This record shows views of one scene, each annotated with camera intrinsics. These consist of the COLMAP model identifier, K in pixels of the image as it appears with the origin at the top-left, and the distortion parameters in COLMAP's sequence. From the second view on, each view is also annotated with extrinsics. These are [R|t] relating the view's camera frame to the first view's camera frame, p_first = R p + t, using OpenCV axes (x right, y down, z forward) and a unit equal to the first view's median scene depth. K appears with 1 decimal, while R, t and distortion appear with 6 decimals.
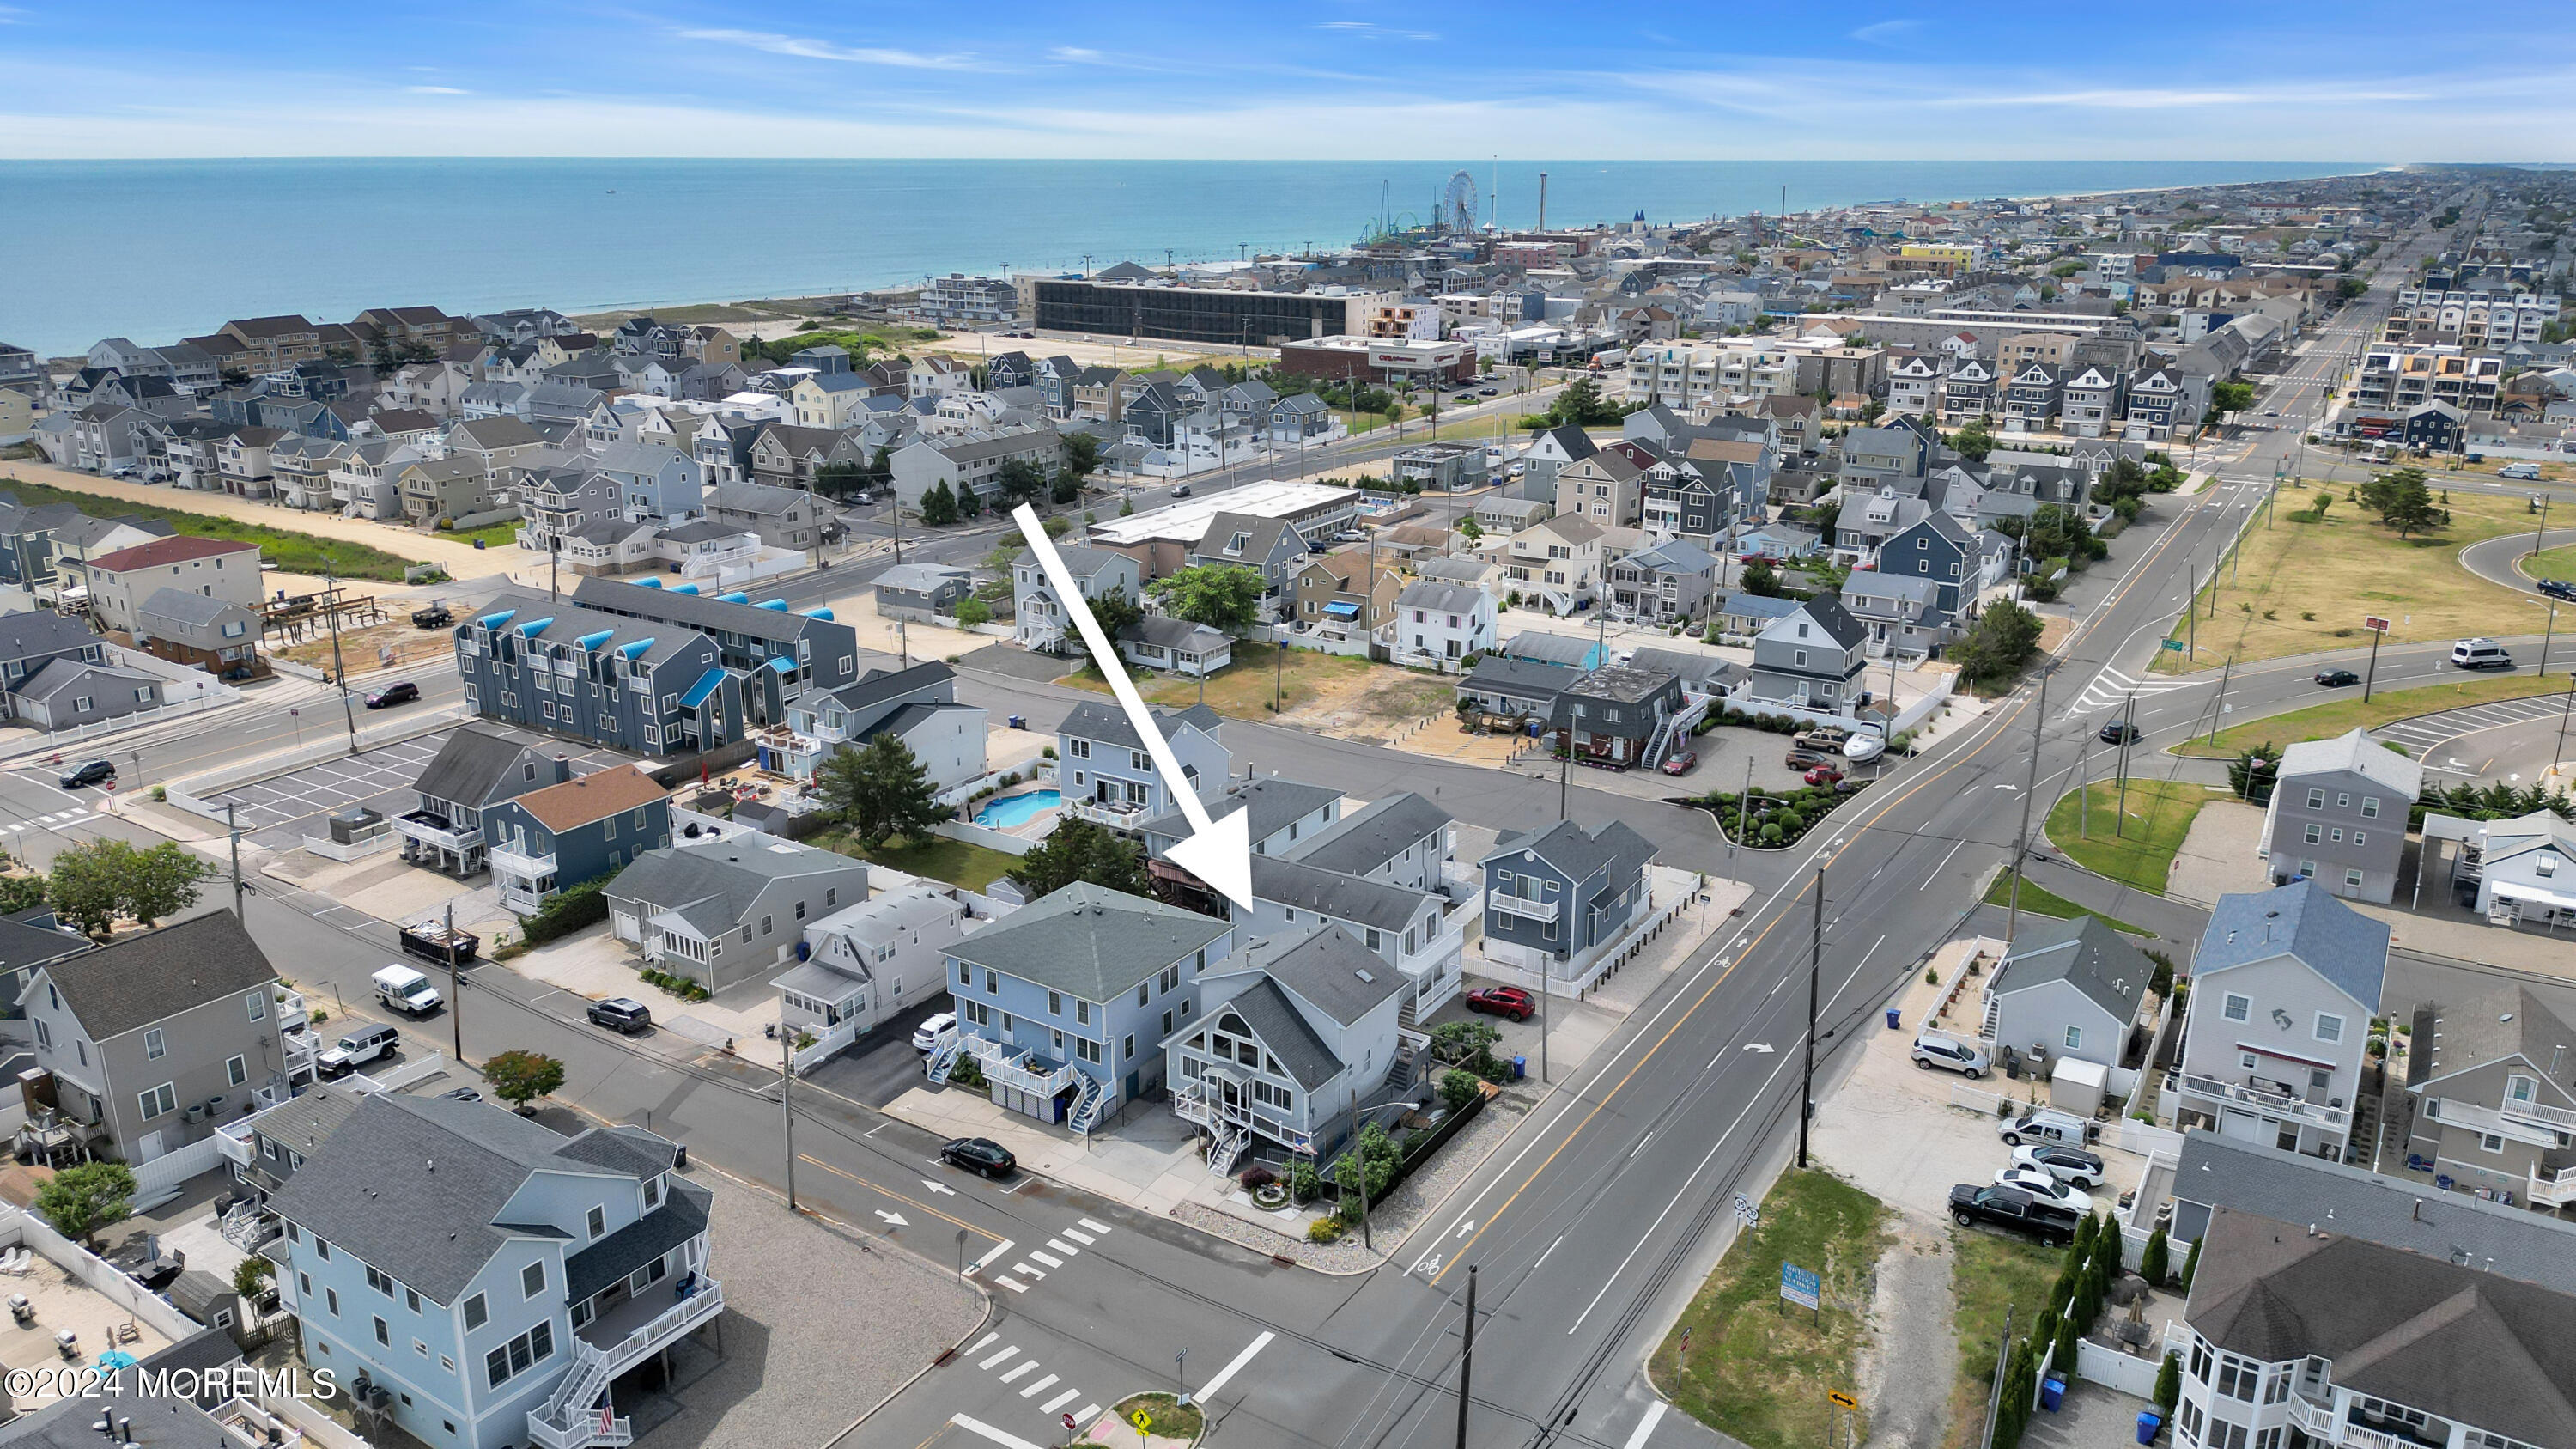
lens RADIAL K [[1780.2, 0, 1288.0], [0, 1780.2, 724.5], [0, 0, 1]] dist [0.072793, -0.044911]
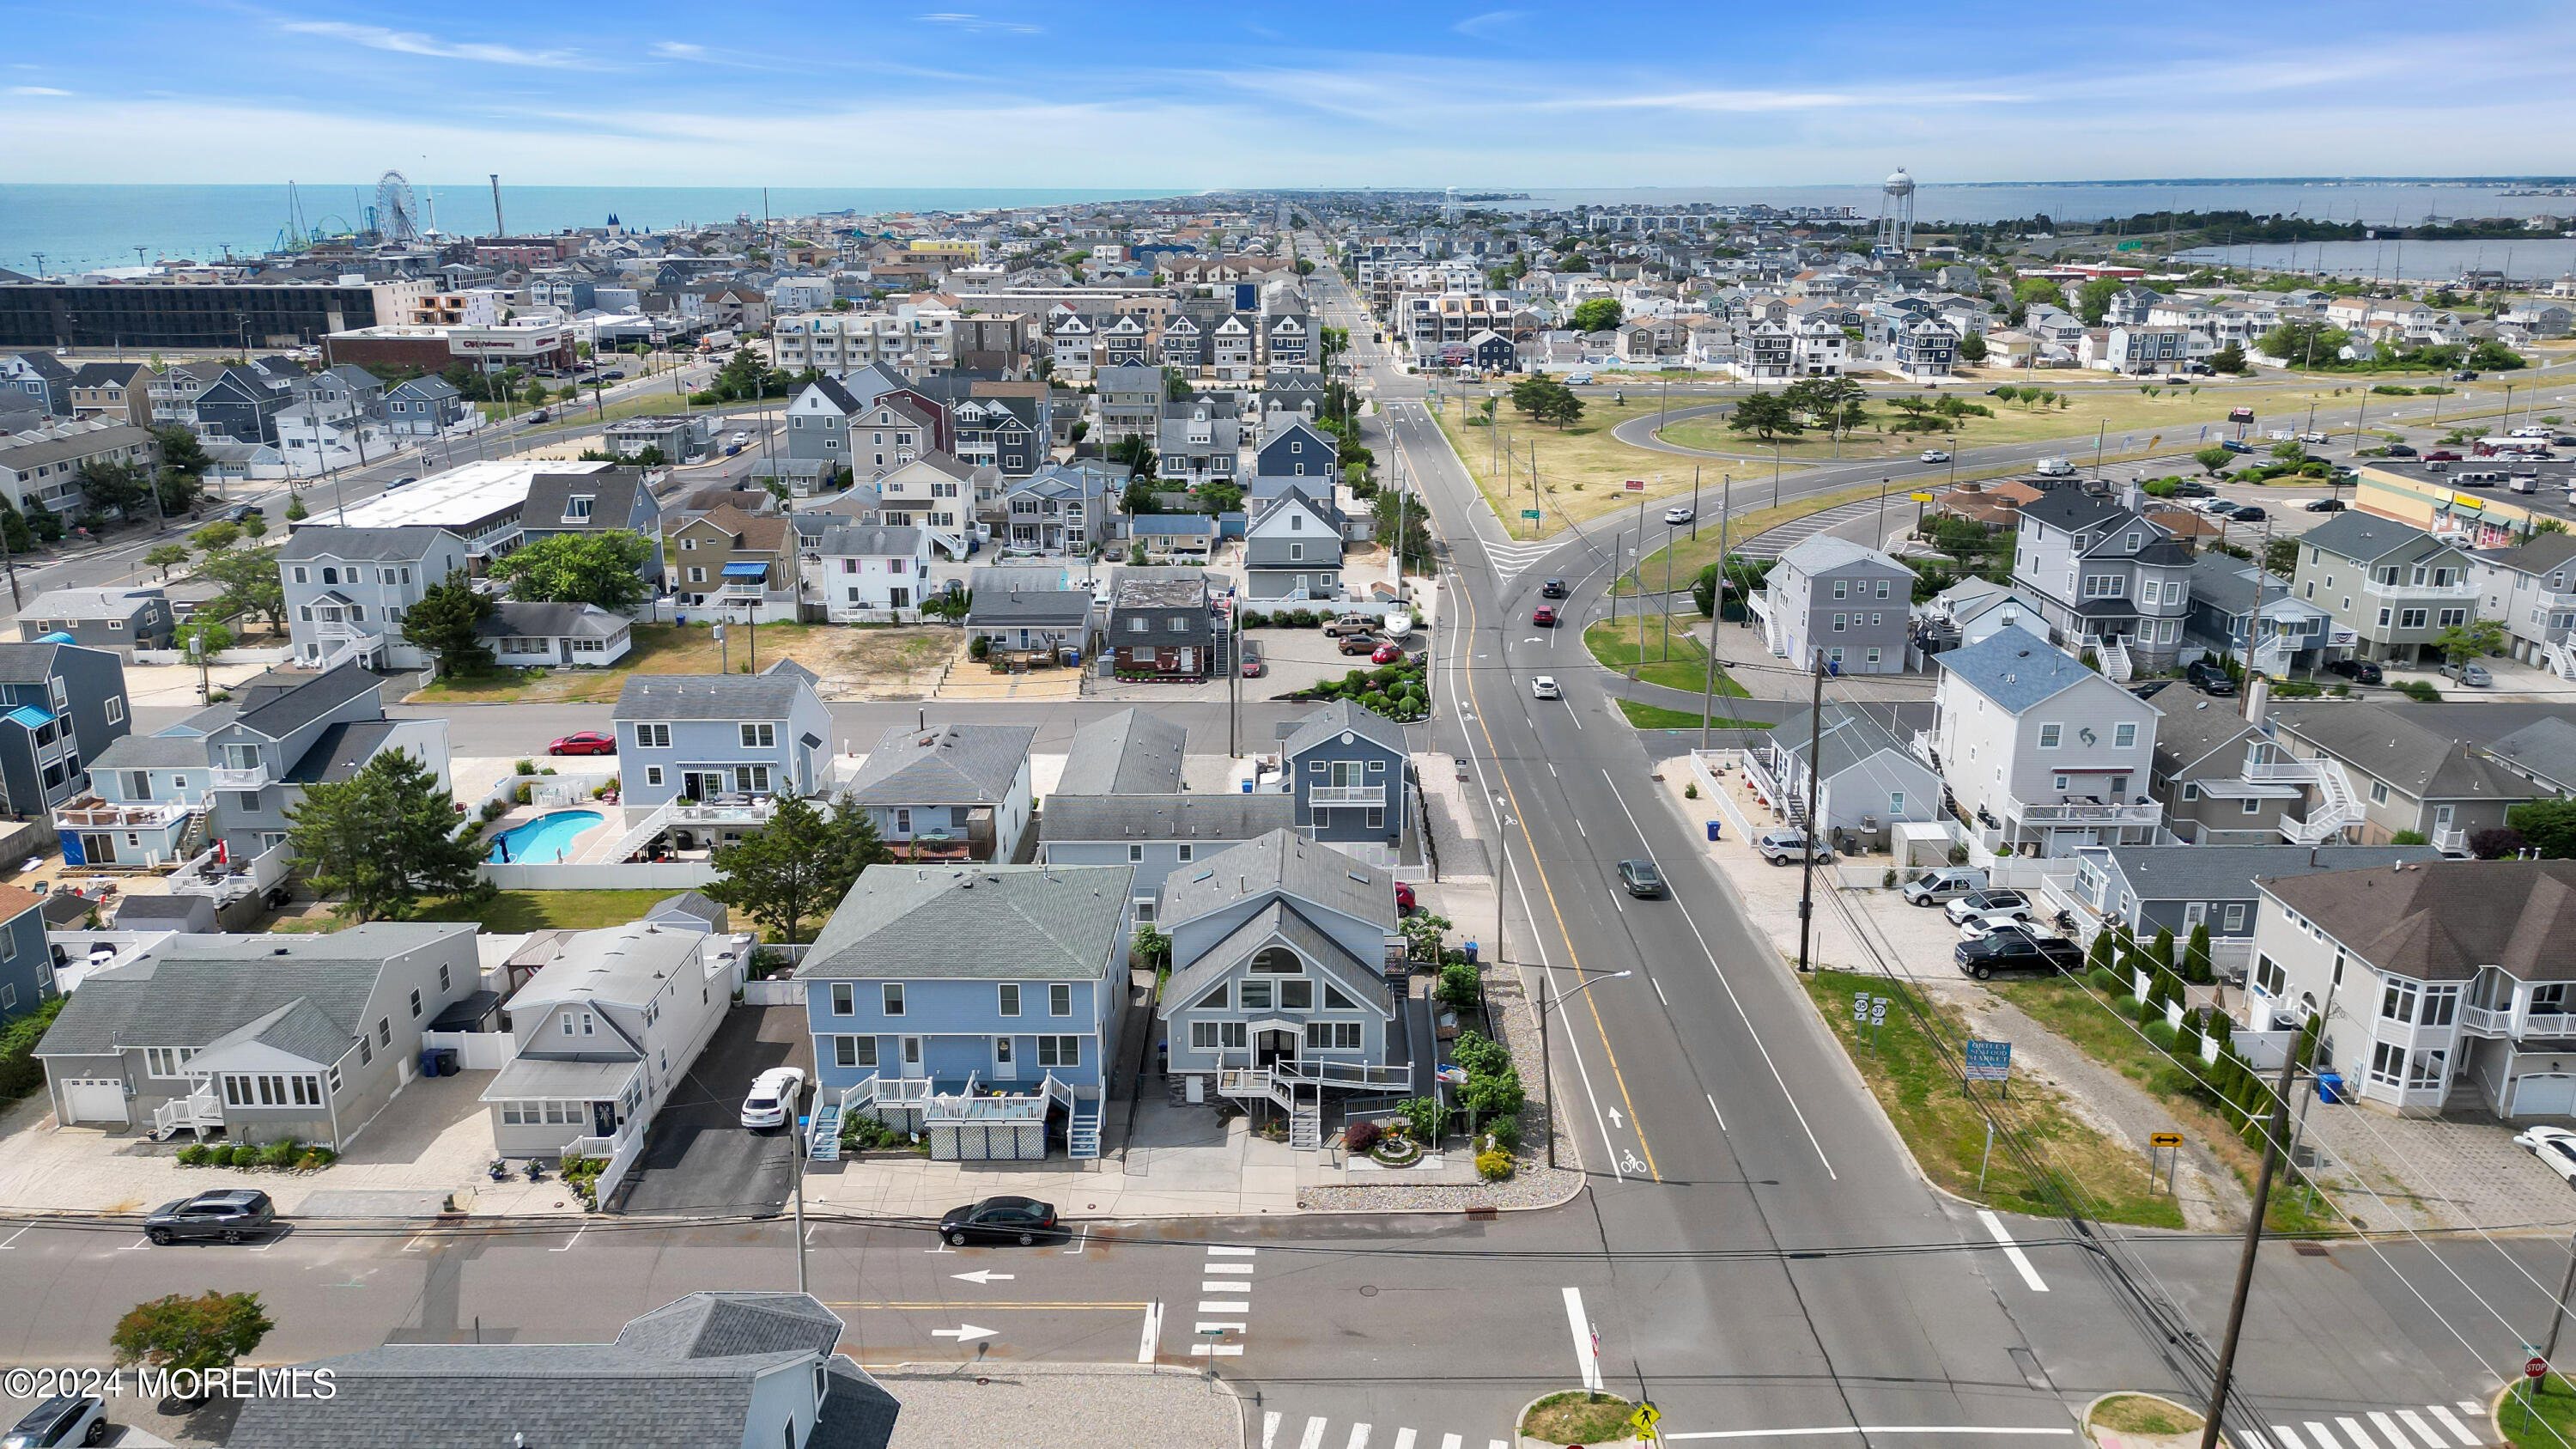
lens RADIAL K [[1771.7, 0, 1288.0], [0, 1771.7, 724.5], [0, 0, 1]] dist [0.065811, -0.066432]
pose [[0.840343, -0.156194, 0.519063, -0.249620], [0.161510, 0.986240, 0.035295, 0.022651], [-0.517433, 0.054174, 0.854007, 0.191641]]
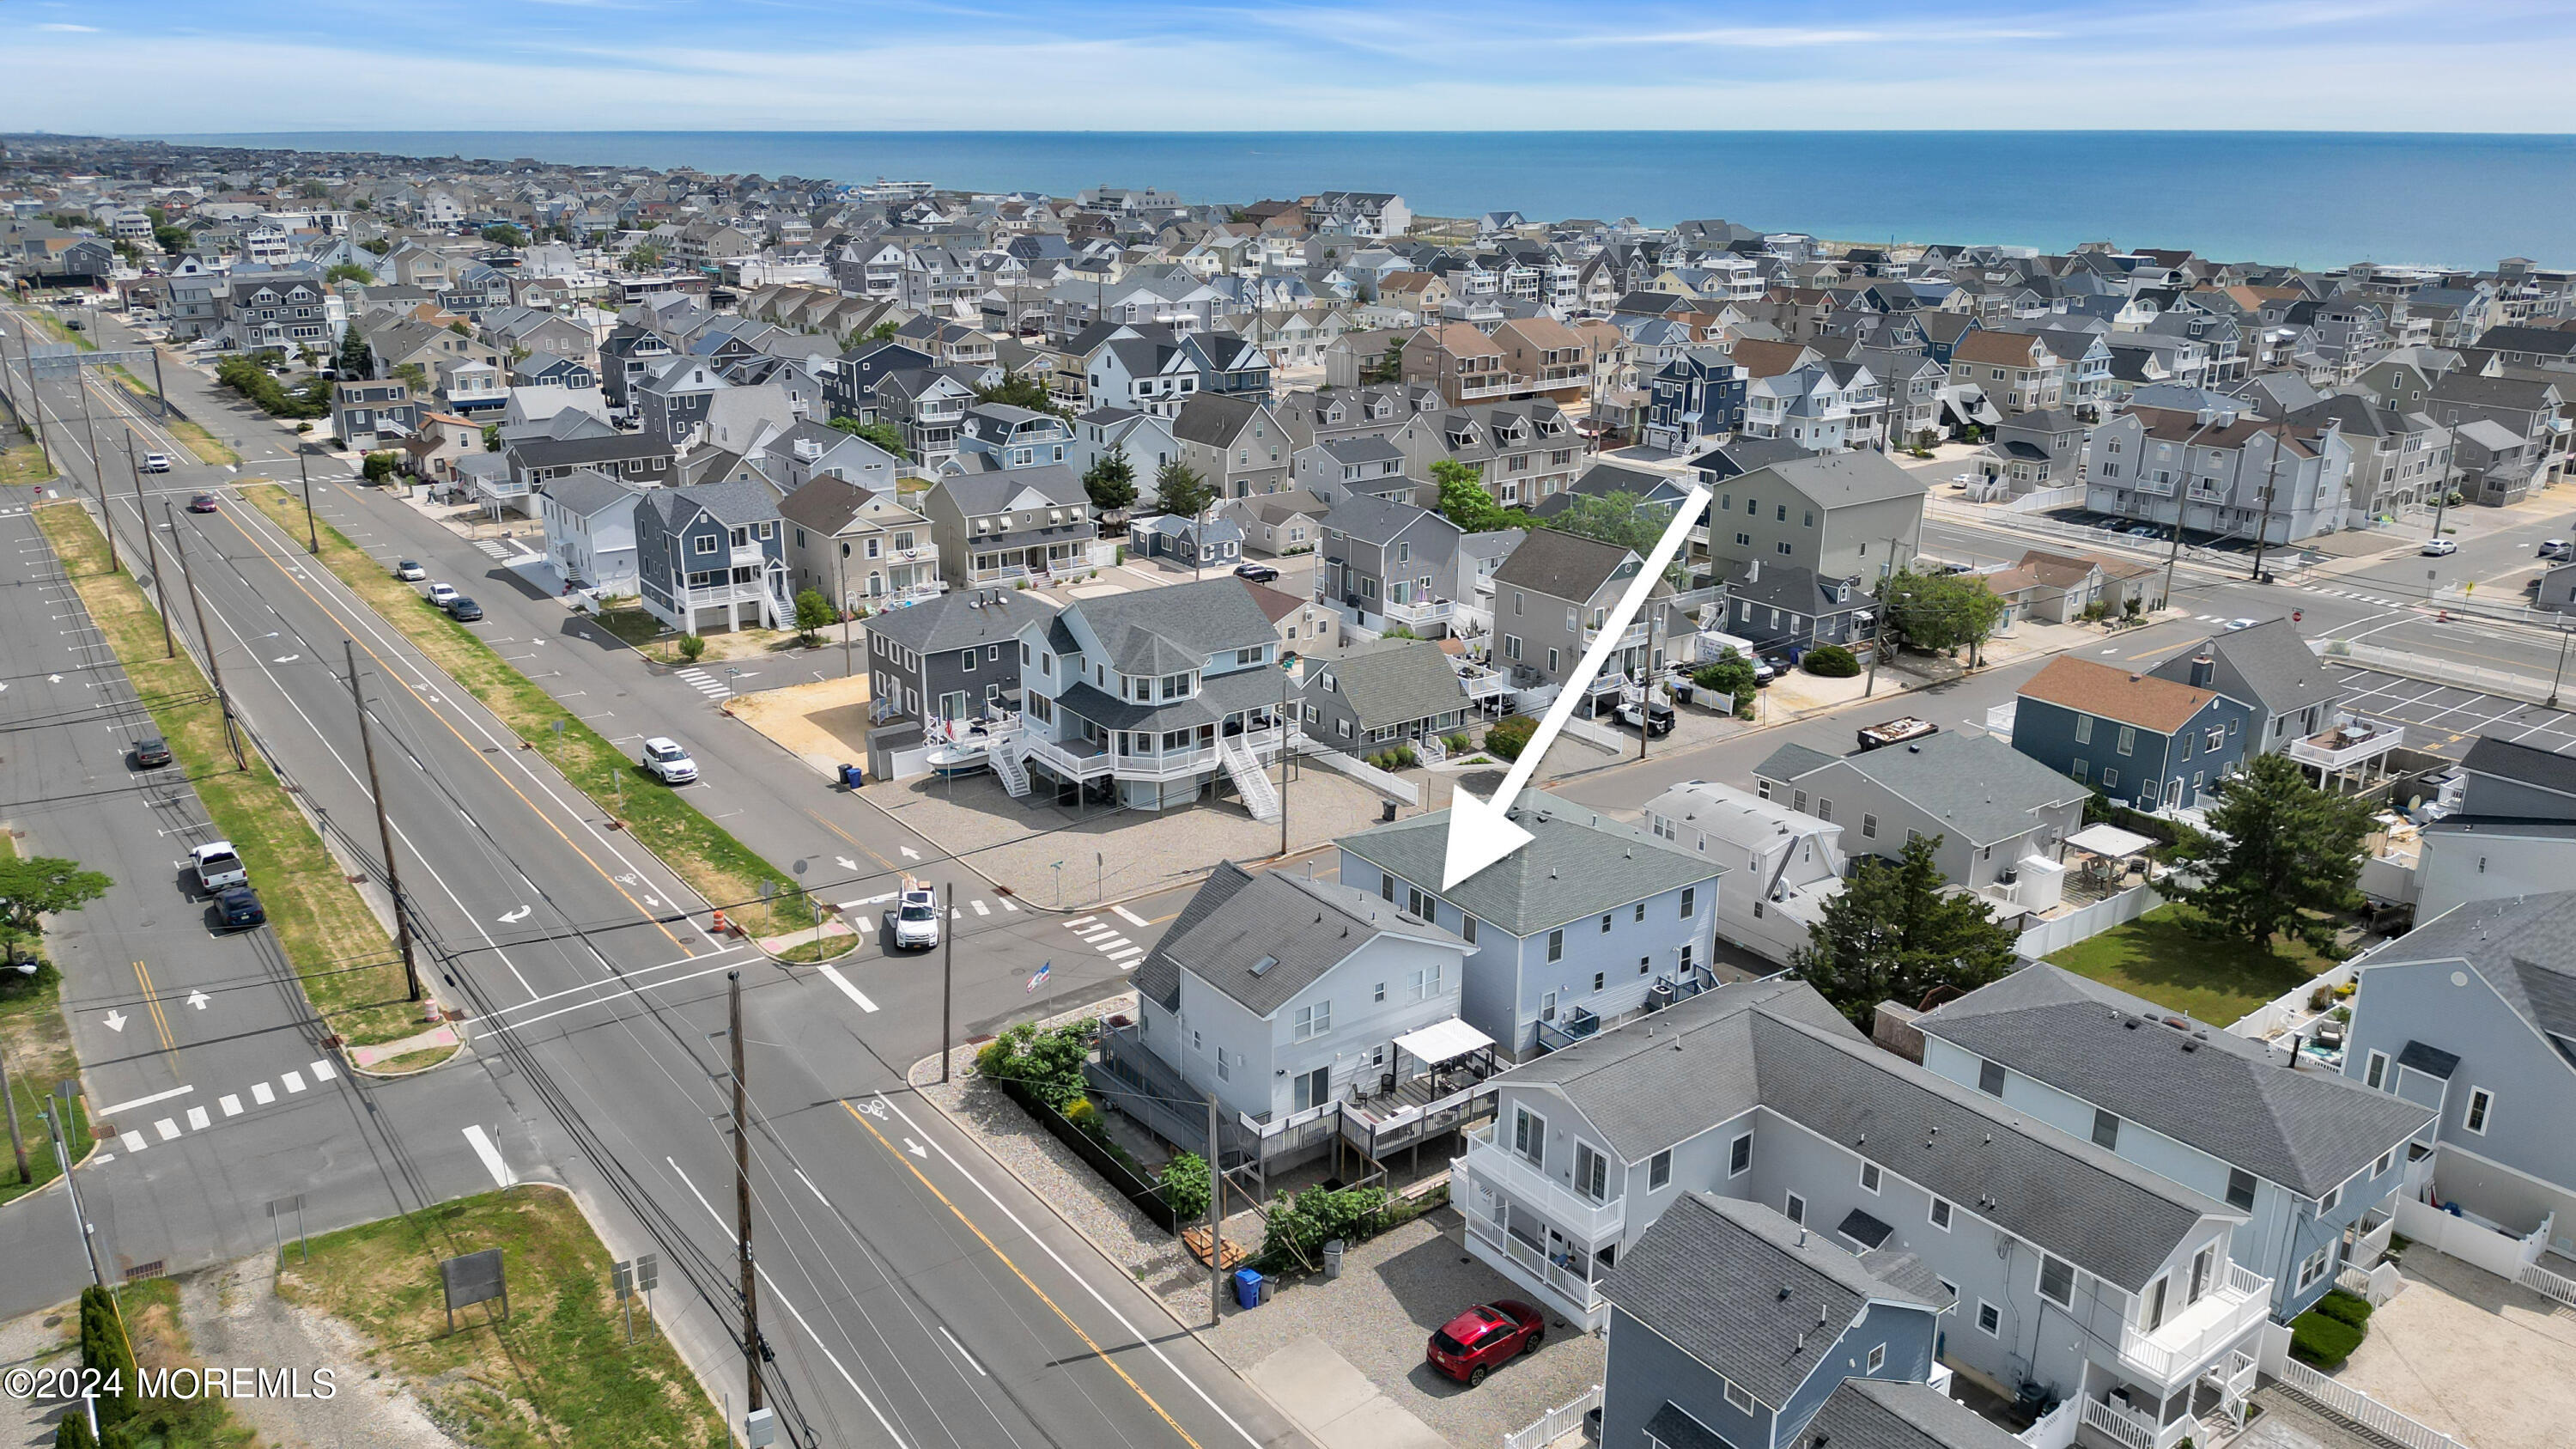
lens RADIAL K [[1780.2, 0, 1288.0], [0, 1780.2, 724.5], [0, 0, 1]] dist [0.072793, -0.044911]
pose [[-0.337474, 0.293510, -0.894407, 0.384408], [-0.292814, 0.870278, 0.396076, -0.132261], [0.894635, 0.395560, -0.207752, 0.689655]]
